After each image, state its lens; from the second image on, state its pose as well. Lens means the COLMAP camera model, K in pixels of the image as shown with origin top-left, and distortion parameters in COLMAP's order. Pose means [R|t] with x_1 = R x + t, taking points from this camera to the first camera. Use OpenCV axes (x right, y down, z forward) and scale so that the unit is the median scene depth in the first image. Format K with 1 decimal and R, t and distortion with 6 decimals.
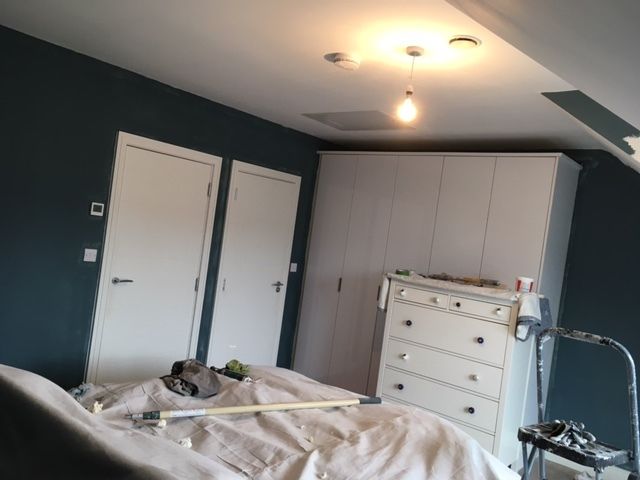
lens RADIAL K [[539.0, 0, 320.0], [0, 539.0, 240.0], [0, 0, 1]] dist [0.002336, 0.000043]
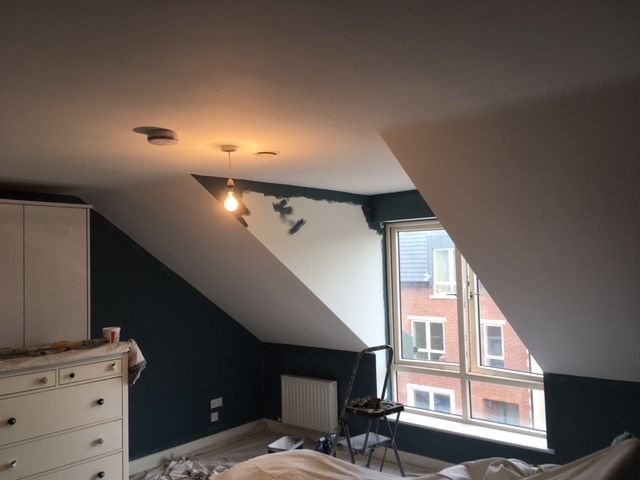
lens RADIAL K [[539.0, 0, 320.0], [0, 539.0, 240.0], [0, 0, 1]] dist [0.002336, 0.000043]
pose [[0.007217, -0.085260, 0.996333, -0.659875], [0.037847, 0.995668, 0.084929, -0.178124], [-0.999257, 0.037096, 0.010413, 0.580577]]
